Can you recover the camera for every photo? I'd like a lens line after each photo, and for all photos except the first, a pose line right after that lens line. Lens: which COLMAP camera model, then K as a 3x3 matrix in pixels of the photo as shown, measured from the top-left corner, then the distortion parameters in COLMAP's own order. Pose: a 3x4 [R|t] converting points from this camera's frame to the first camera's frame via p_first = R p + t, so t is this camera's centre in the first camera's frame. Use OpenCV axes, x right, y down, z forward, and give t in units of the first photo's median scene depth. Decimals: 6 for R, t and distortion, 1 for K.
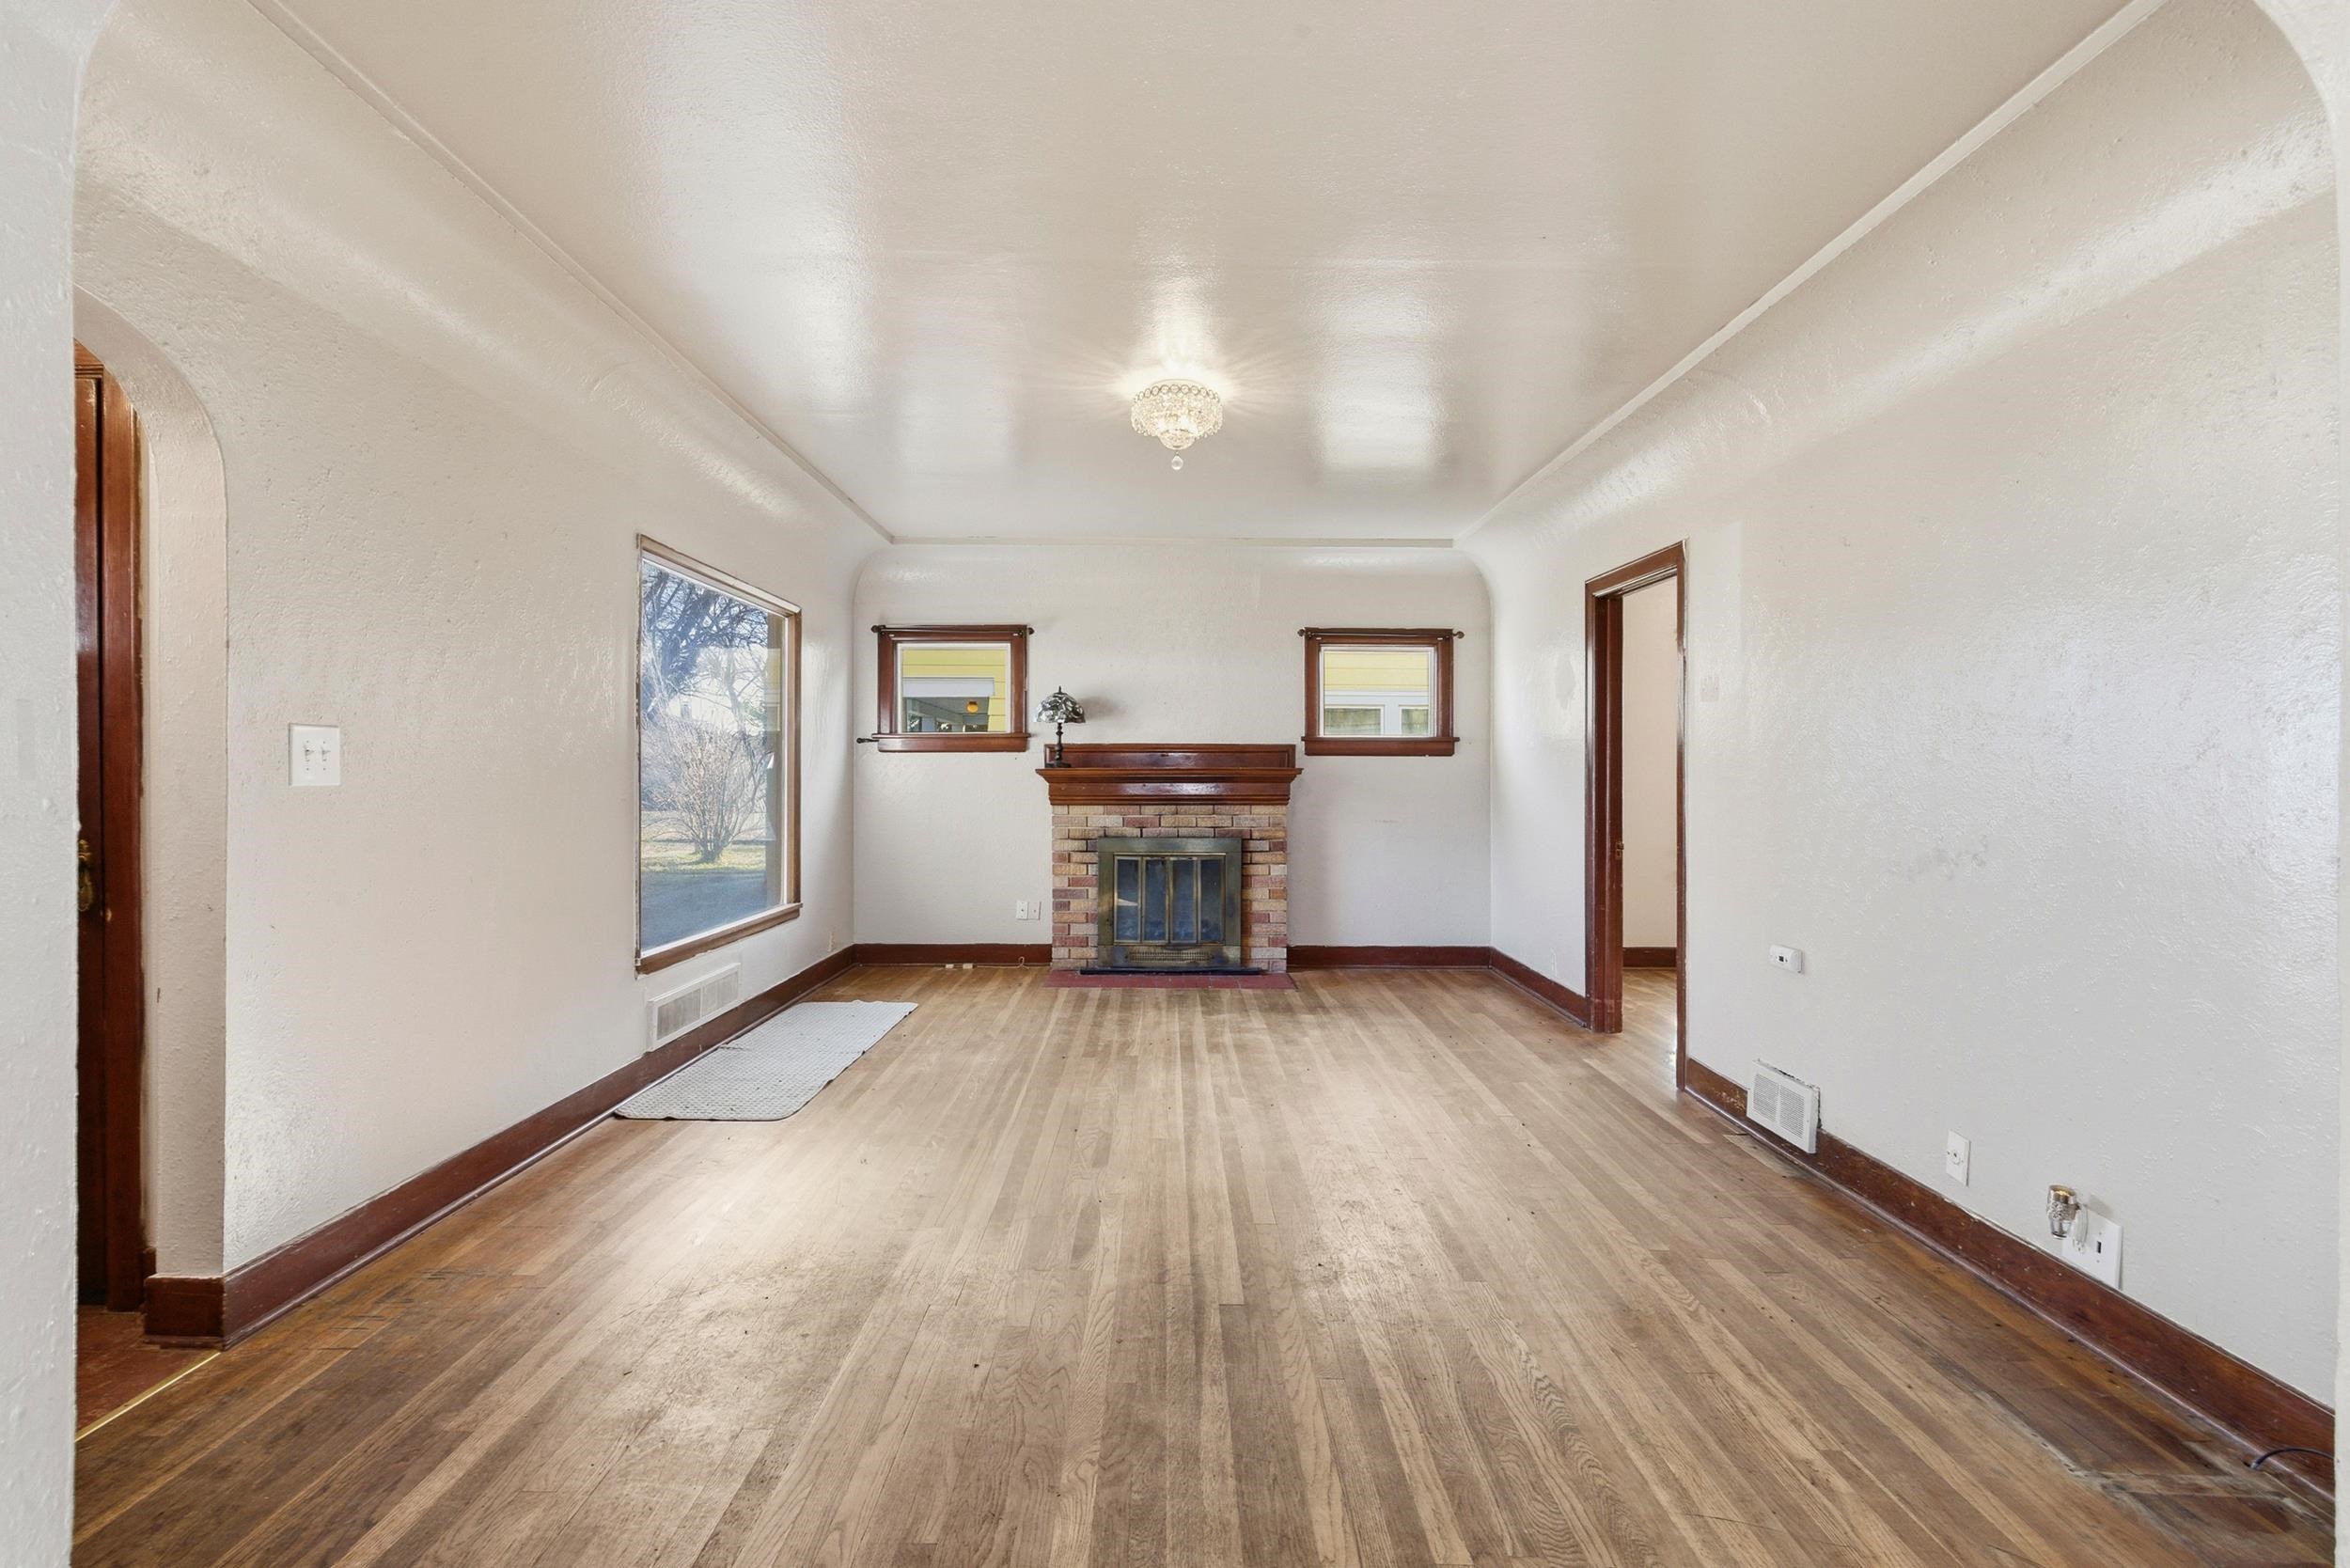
lens RADIAL K [[1061.3, 0, 1175.0], [0, 1061.3, 784.0], [0, 0, 1]] dist [0.000344, 0.000066]
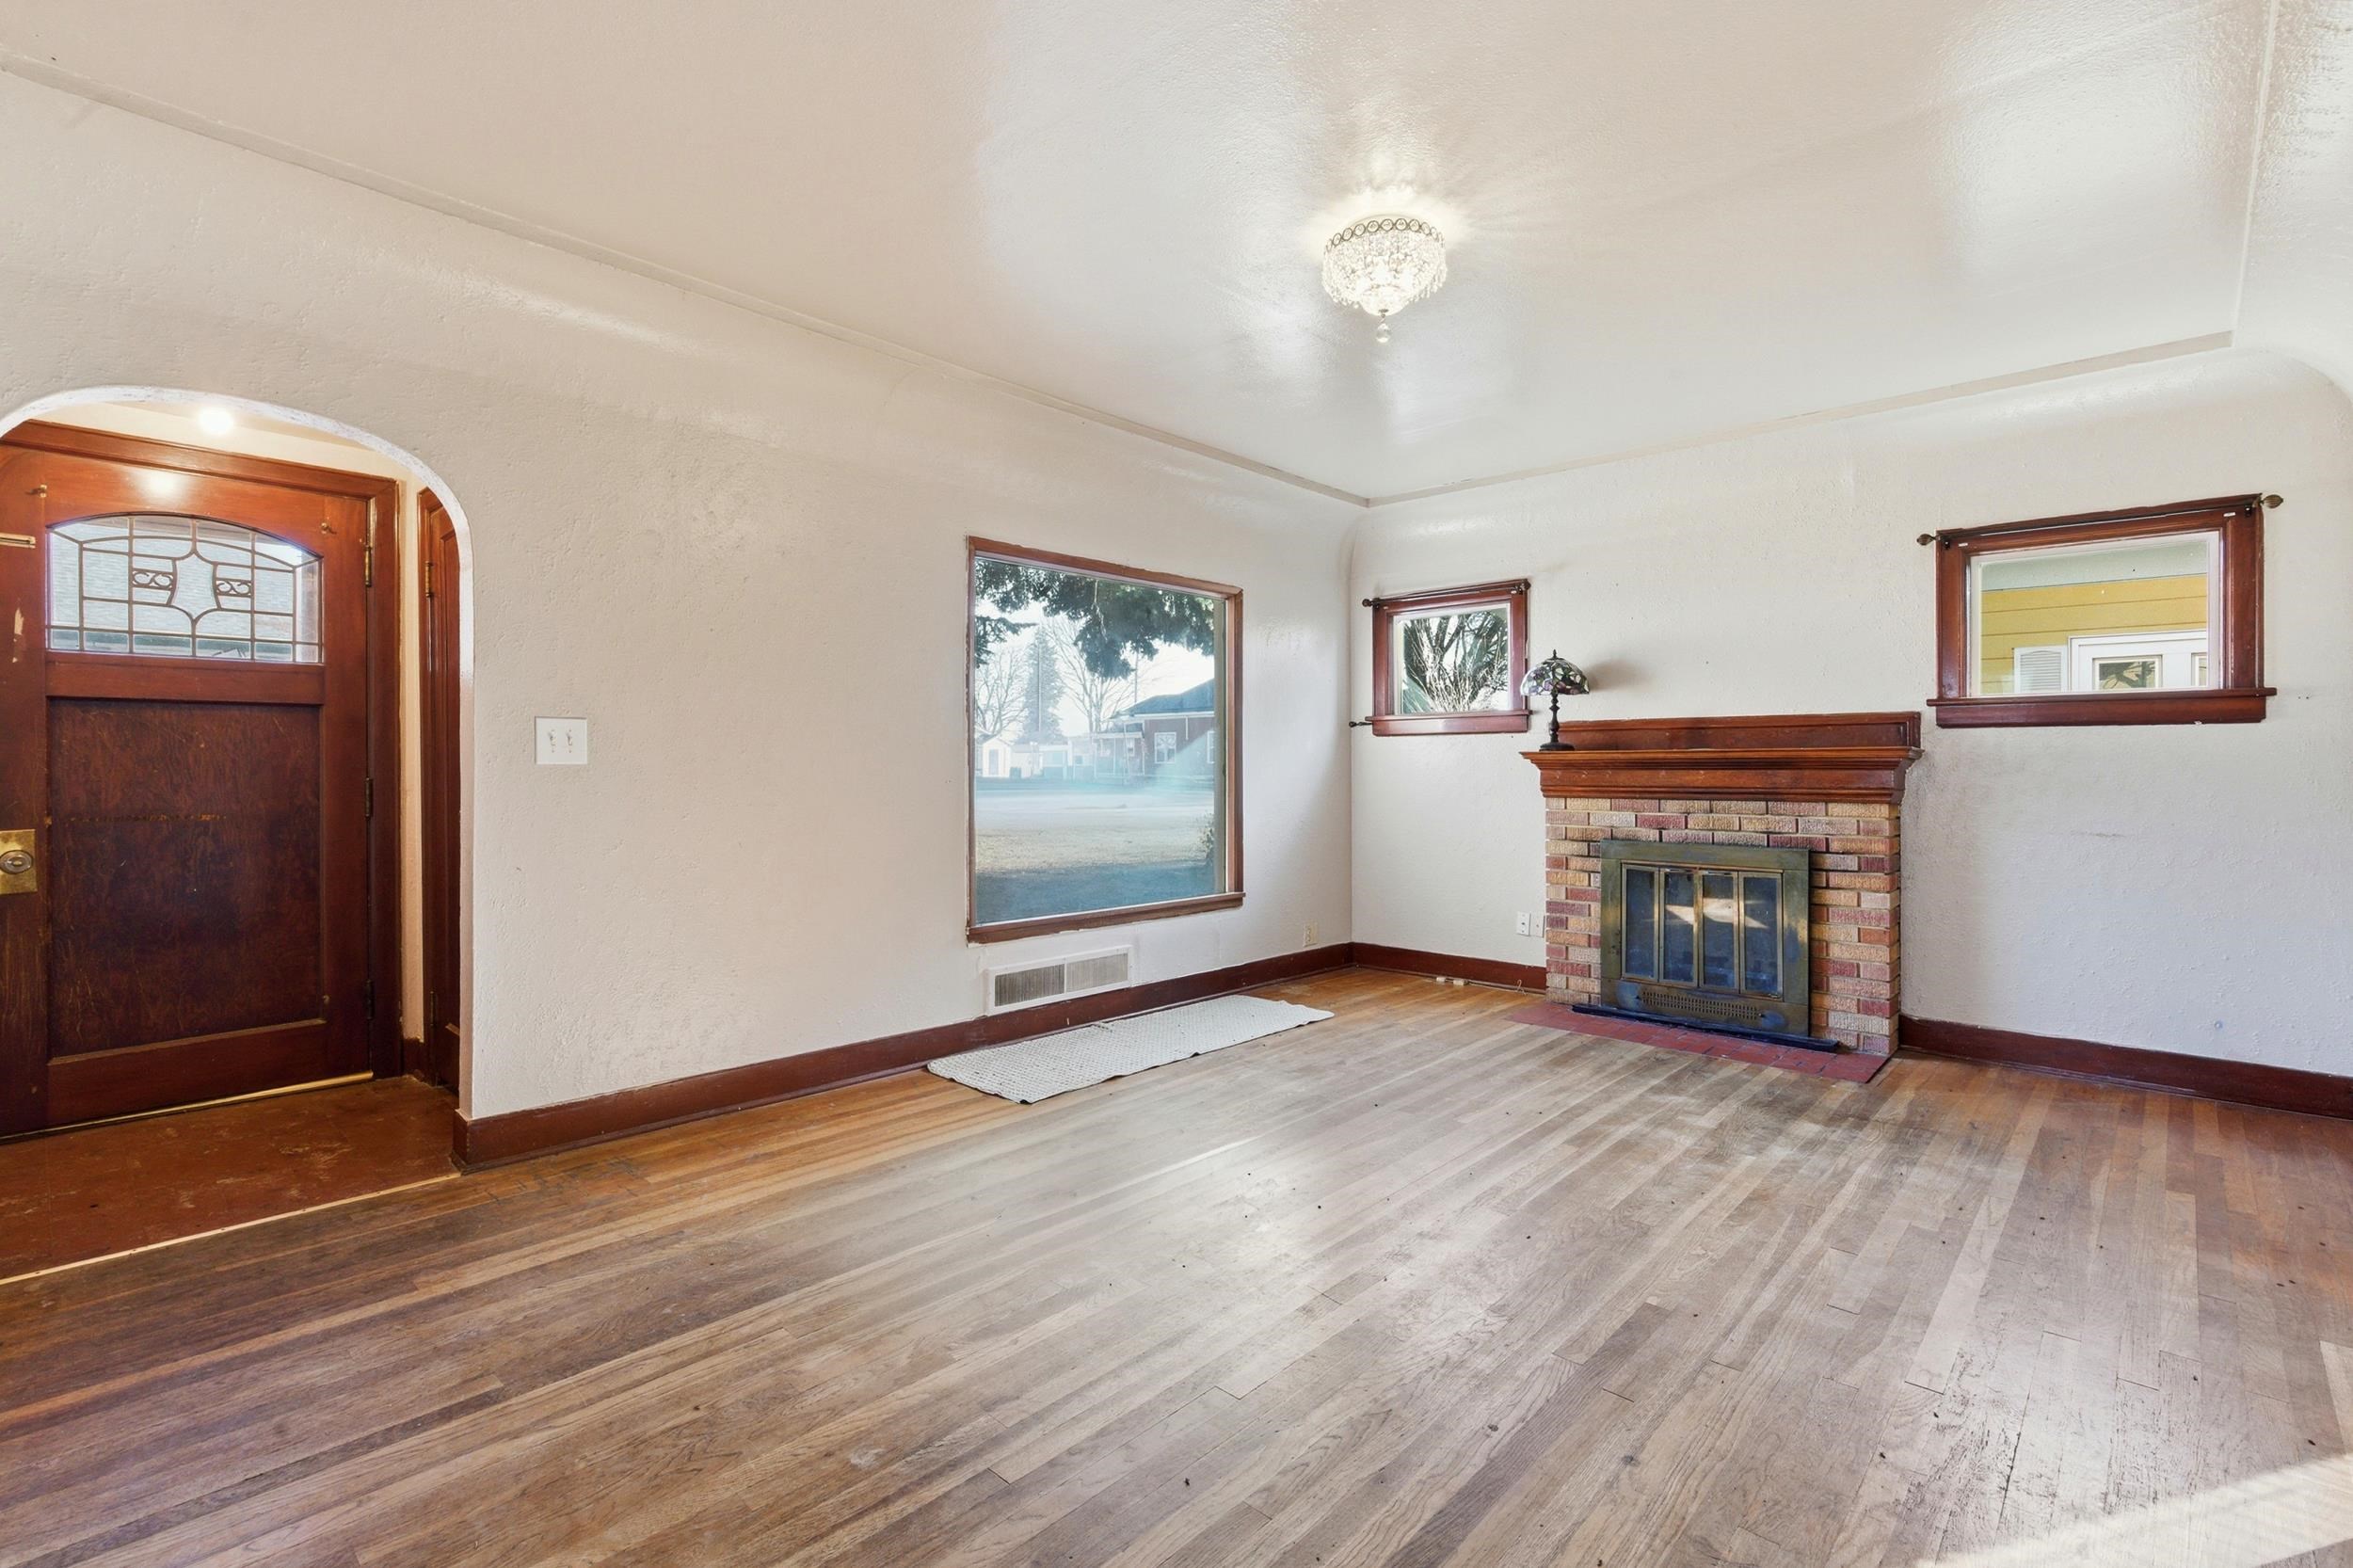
lens RADIAL K [[1077.7, 0, 1176.5], [0, 1077.7, 784.0], [0, 0, 1]] dist [0.000303, -0.000212]
pose [[0.728890, 0.009380, -0.684566, 0.241365], [-0.004987, 0.999952, 0.008391, 0.004254], [0.684613, -0.002702, 0.728902, 0.206113]]
